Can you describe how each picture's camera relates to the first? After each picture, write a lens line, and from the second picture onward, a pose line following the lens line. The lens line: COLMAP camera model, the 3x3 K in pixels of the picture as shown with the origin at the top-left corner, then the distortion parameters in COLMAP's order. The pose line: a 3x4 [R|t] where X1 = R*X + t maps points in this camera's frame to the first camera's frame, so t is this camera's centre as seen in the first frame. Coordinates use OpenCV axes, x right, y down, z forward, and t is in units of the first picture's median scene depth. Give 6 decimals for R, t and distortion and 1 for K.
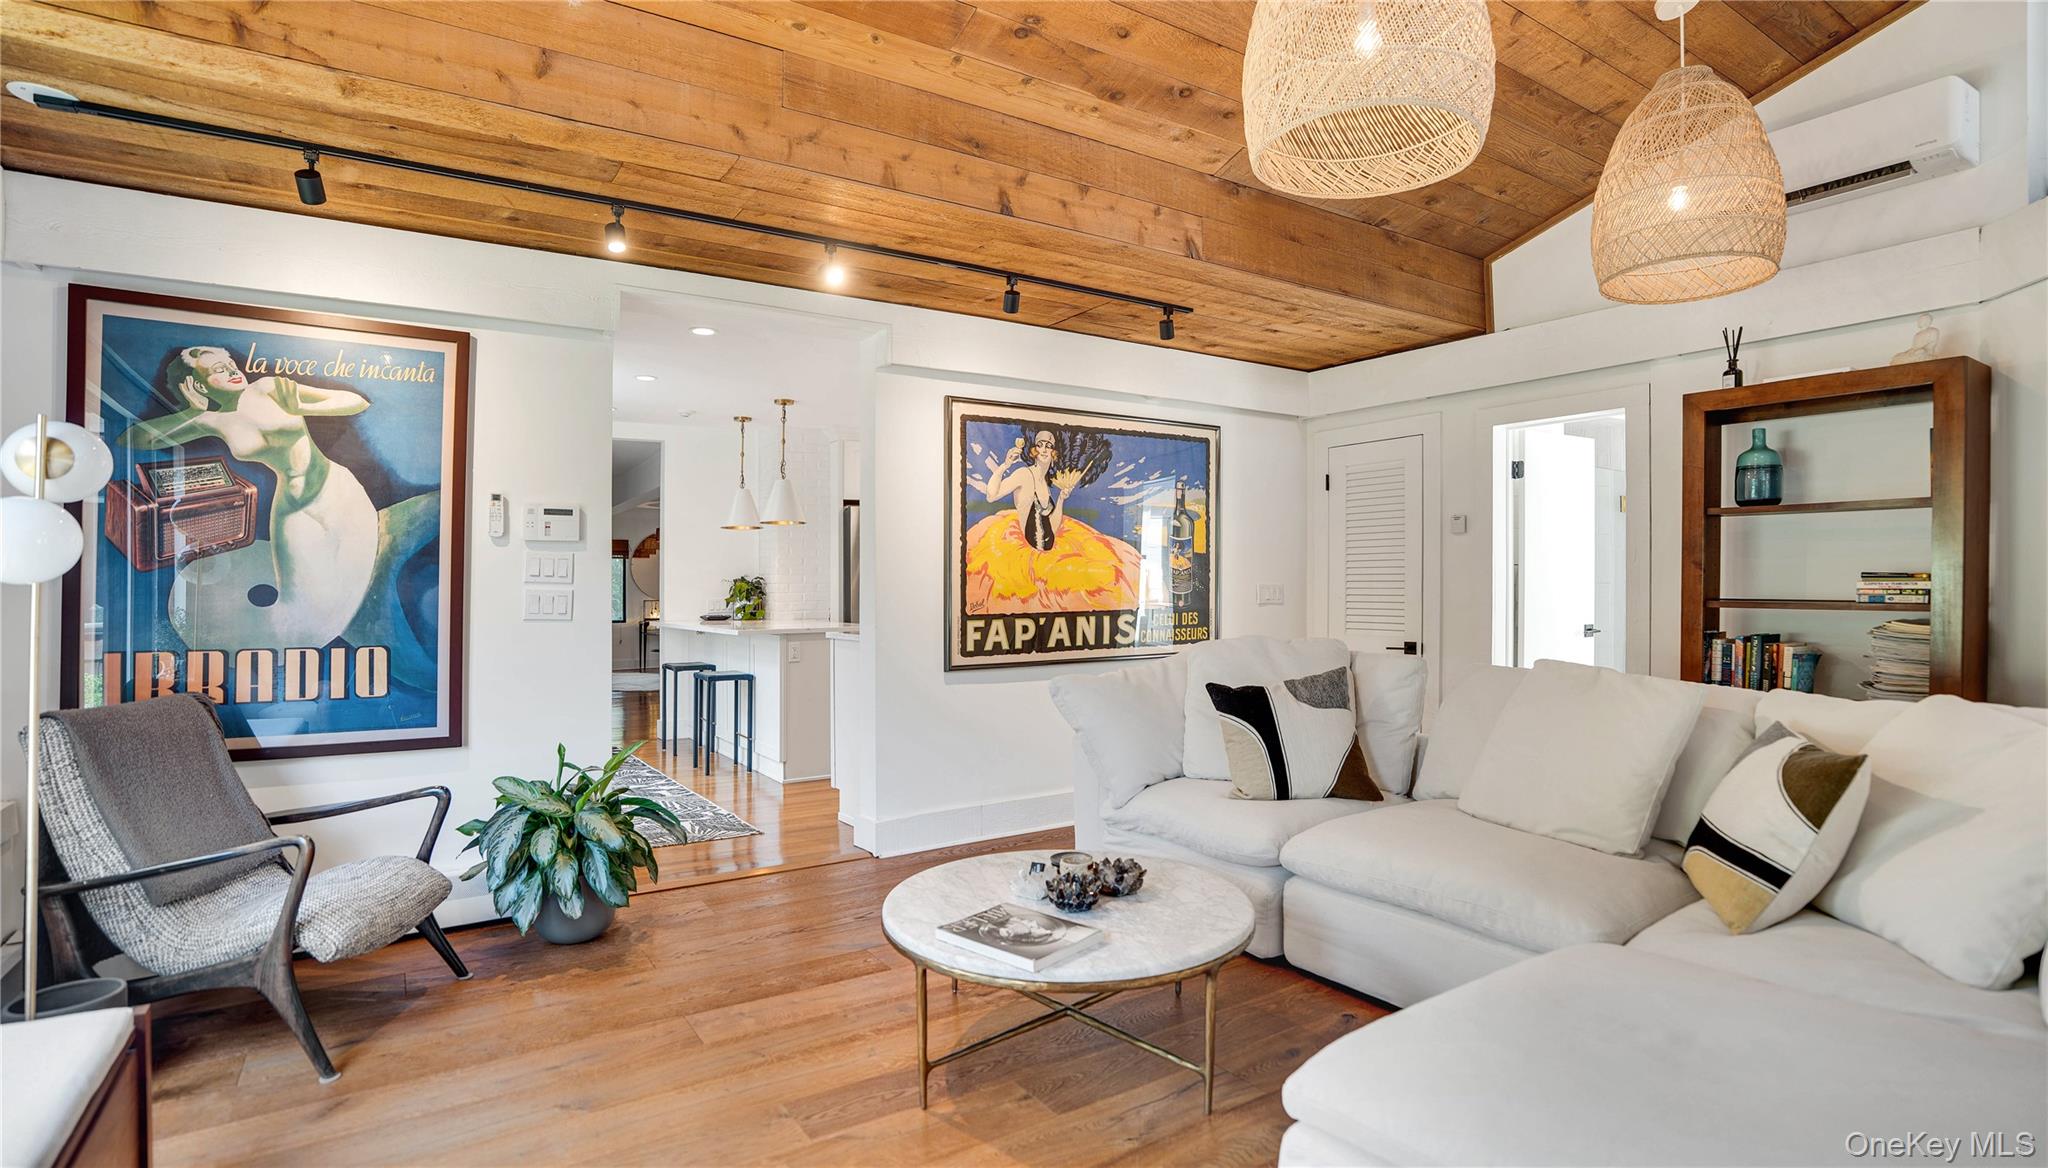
lens RADIAL K [[988.8, 0, 1024.0], [0, 988.8, 584.0], [0, 0, 1]] dist [0.000318, 0.000136]
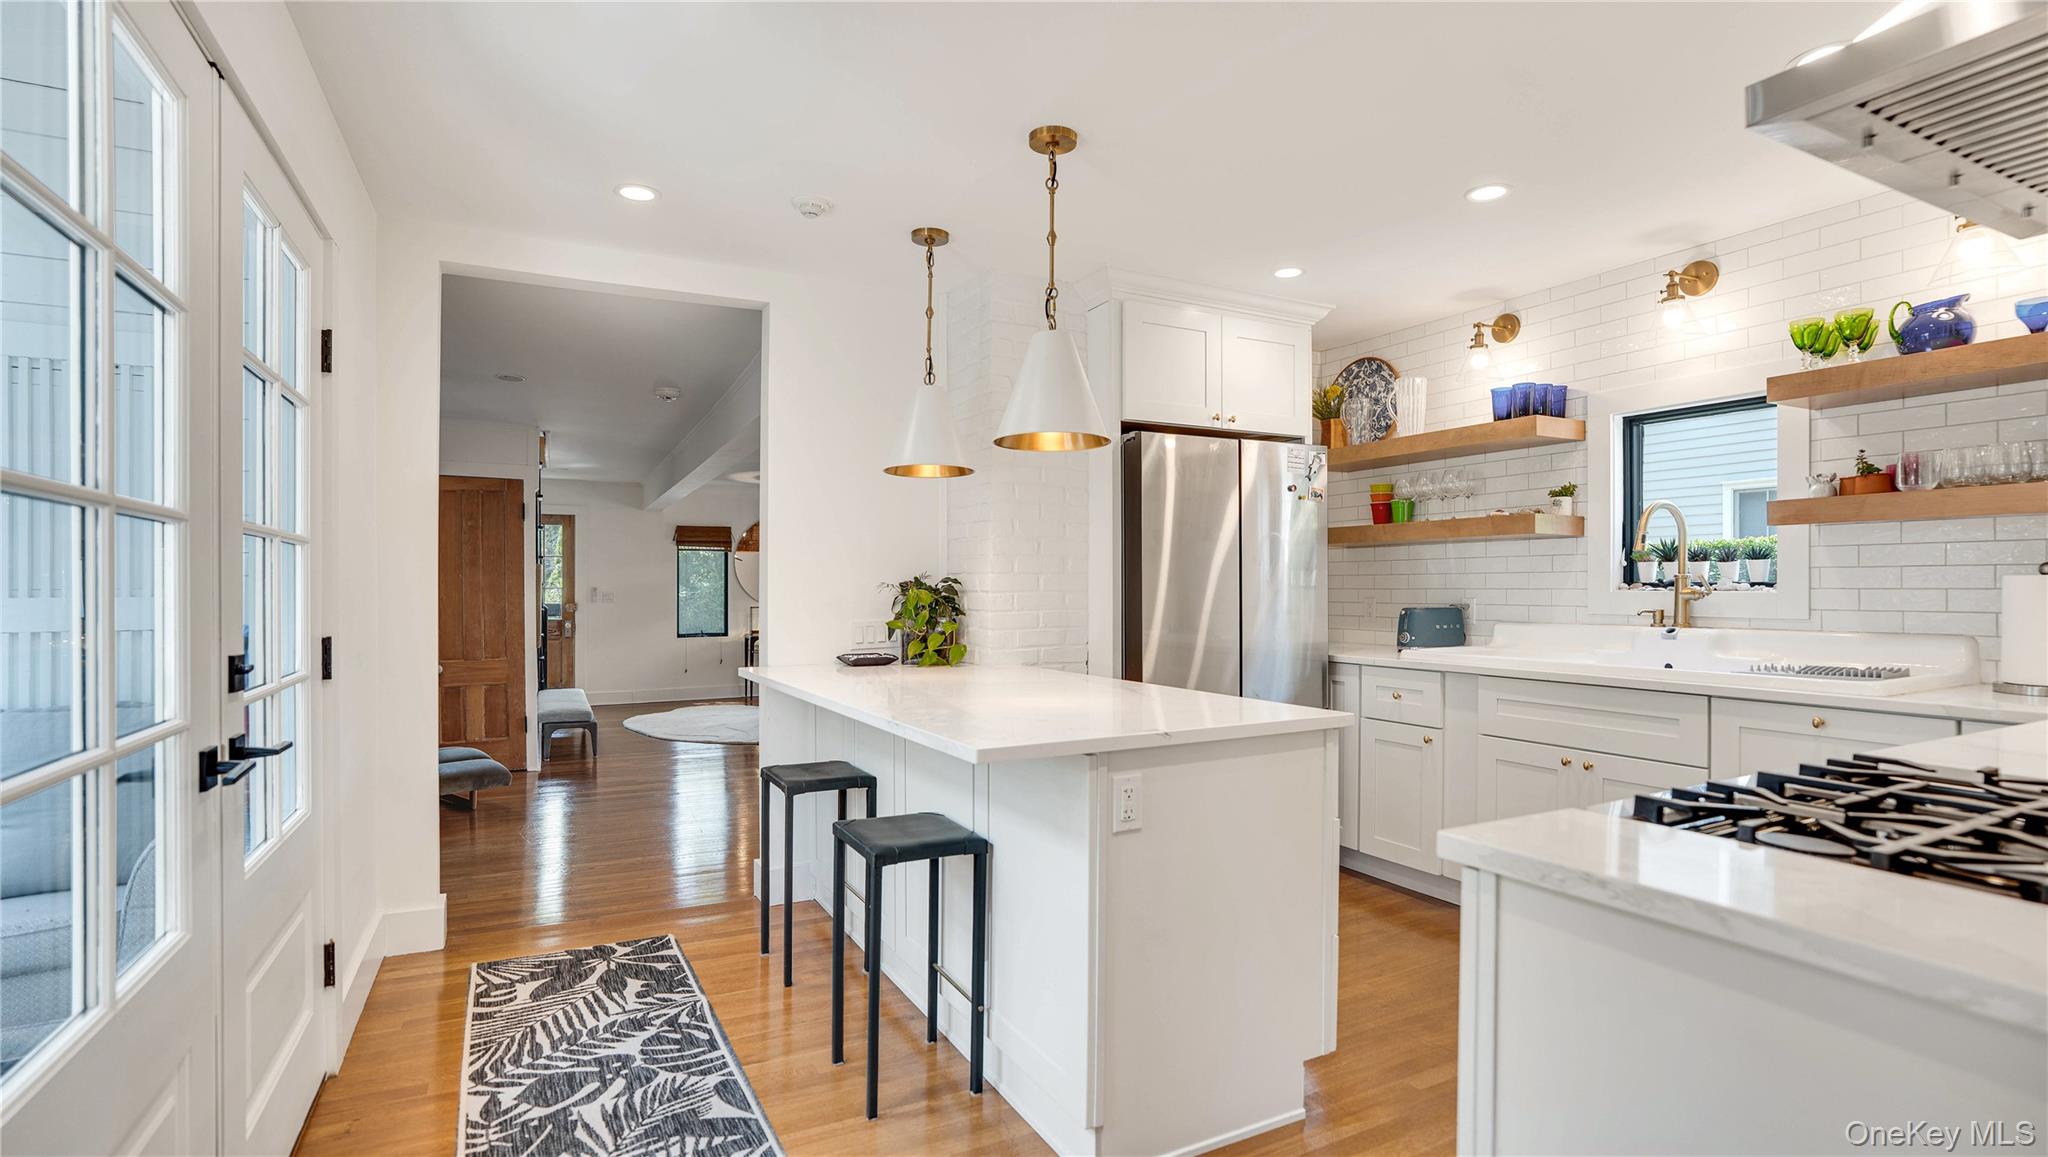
lens RADIAL K [[947.8, 0, 1024.0], [0, 947.8, 578.5], [0, 0, 1]] dist [-0.001483, -0.000216]
pose [[0.995132, -0.000193, -0.098548, -0.186585], [-0.000059, 0.999997, -0.002551, -0.005827], [0.098548, 0.002544, 0.995129, 0.533017]]
